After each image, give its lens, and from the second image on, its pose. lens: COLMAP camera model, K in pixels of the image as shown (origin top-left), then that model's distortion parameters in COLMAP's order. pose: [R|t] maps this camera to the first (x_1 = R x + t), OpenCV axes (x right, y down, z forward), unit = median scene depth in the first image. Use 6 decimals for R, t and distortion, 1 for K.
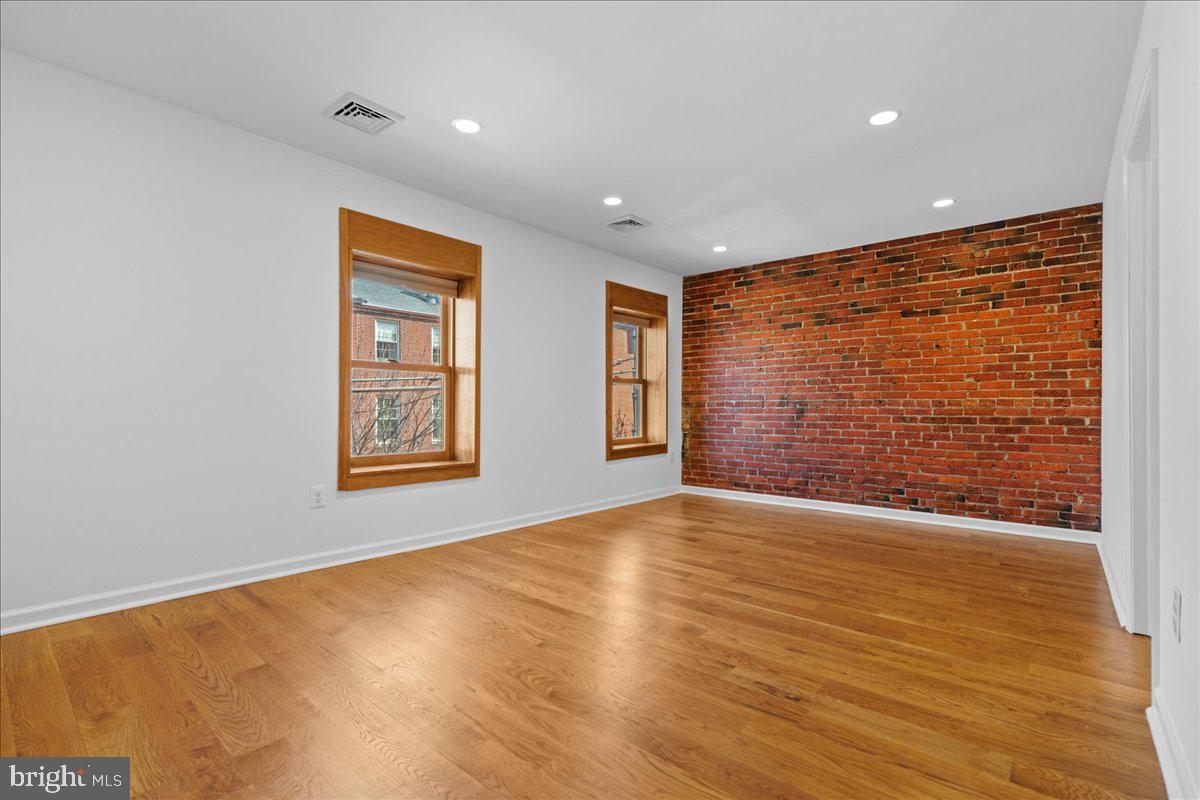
lens RADIAL K [[544.3, 0, 600.2], [0, 544.3, 405.5], [0, 0, 1]] dist [0.003561, 0.000194]
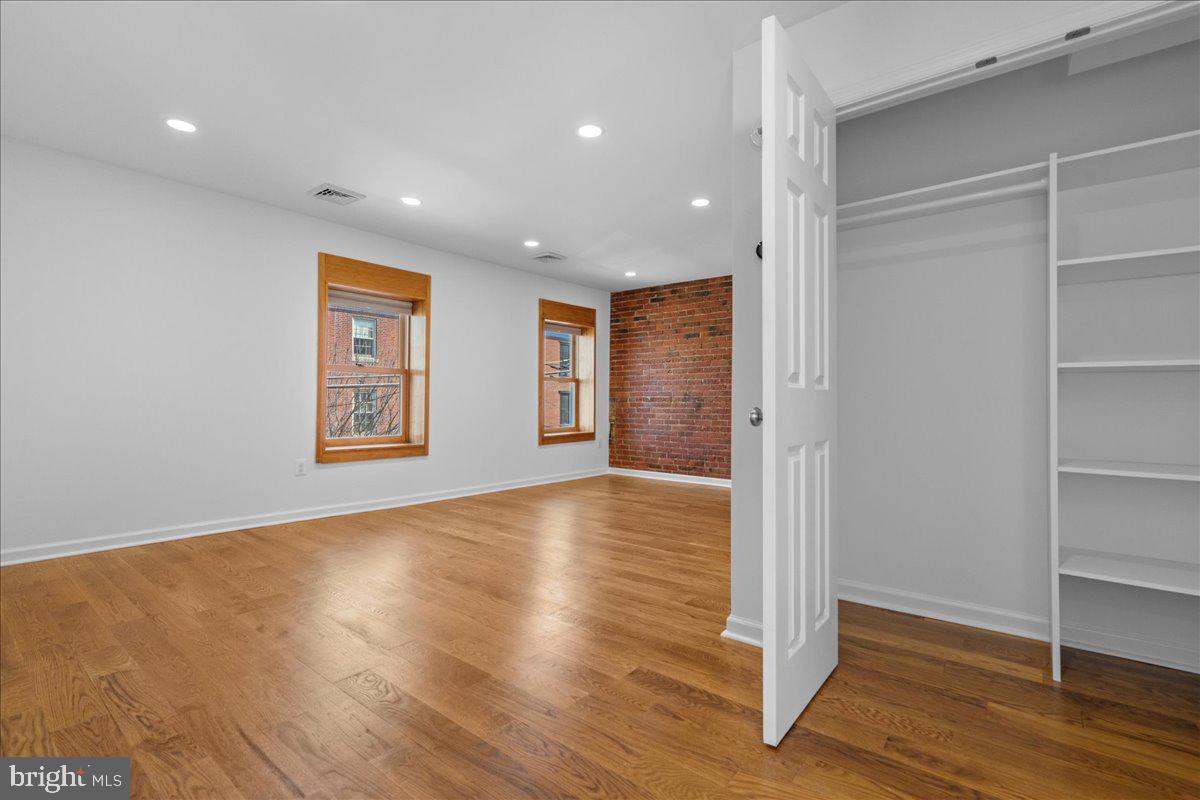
lens RADIAL K [[544.3, 0, 599.9], [0, 544.3, 395.5], [0, 0, 1]] dist [0.003561, 0.000194]
pose [[0.999471, 0.003536, 0.032336, 0.109257], [-0.003261, 0.999958, -0.008559, -0.000456], [-0.032365, 0.008450, 0.999440, -0.229007]]
